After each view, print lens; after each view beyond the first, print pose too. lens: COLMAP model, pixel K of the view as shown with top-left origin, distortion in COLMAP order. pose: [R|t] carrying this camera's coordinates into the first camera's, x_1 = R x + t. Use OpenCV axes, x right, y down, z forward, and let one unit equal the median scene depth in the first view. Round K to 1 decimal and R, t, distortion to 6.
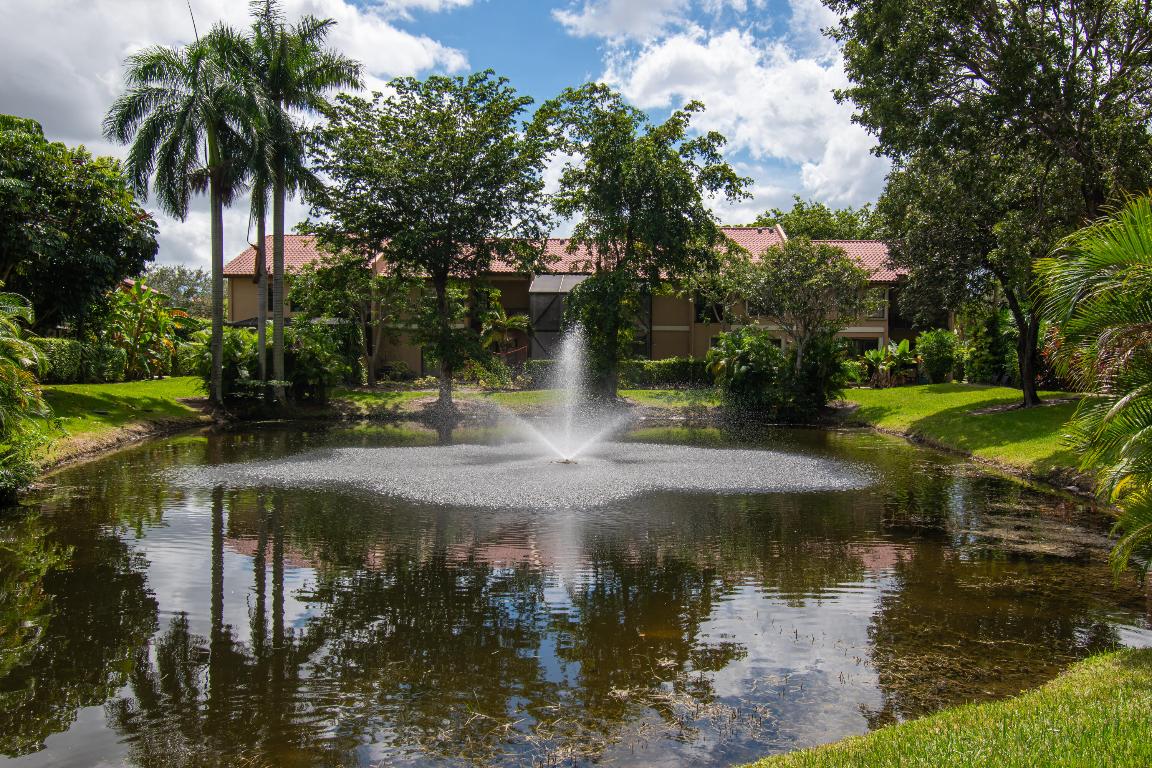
lens RADIAL K [[955.4, 0, 576.0], [0, 955.4, 384.0], [0, 0, 1]] dist [-0.015286, 0.001152]
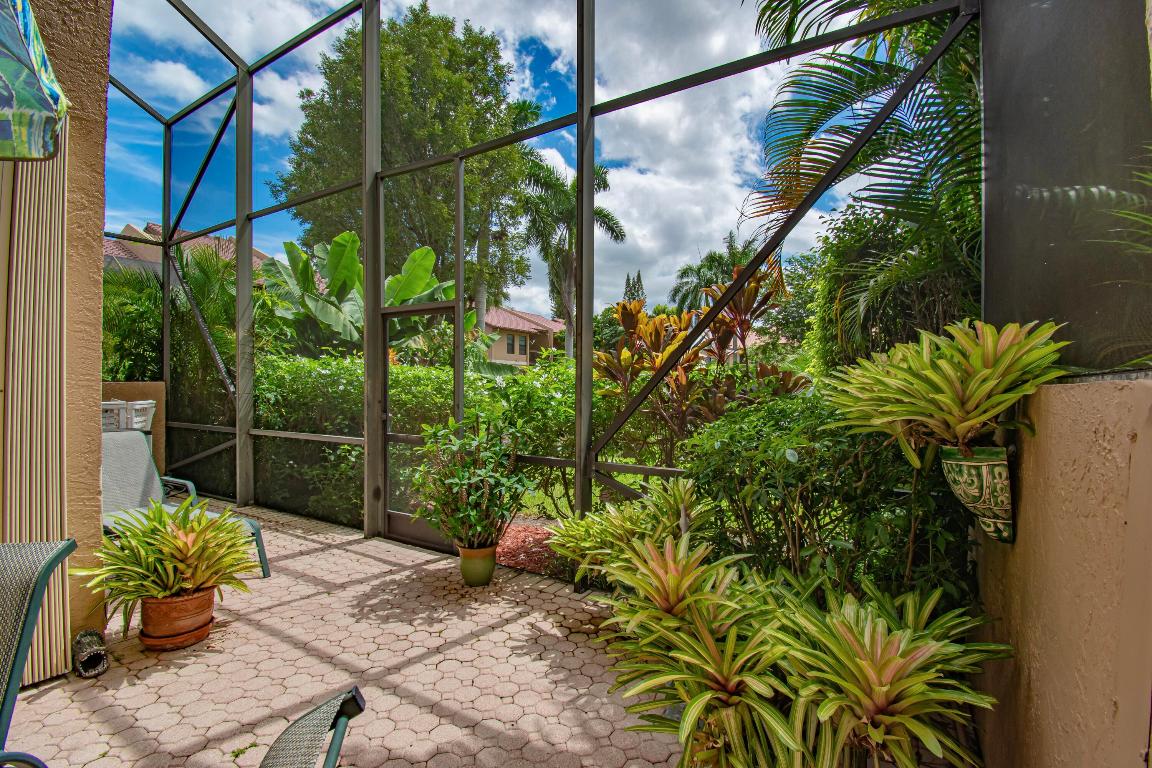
lens RADIAL K [[511.1, 0, 578.2], [0, 511.1, 383.4], [0, 0, 1]] dist [0.002013, -0.014469]
pose [[0.744669, -0.006203, -0.667405, 0.266864], [-0.005509, 0.999866, -0.015439, -0.010923], [0.667411, 0.015174, 0.744535, -0.224286]]
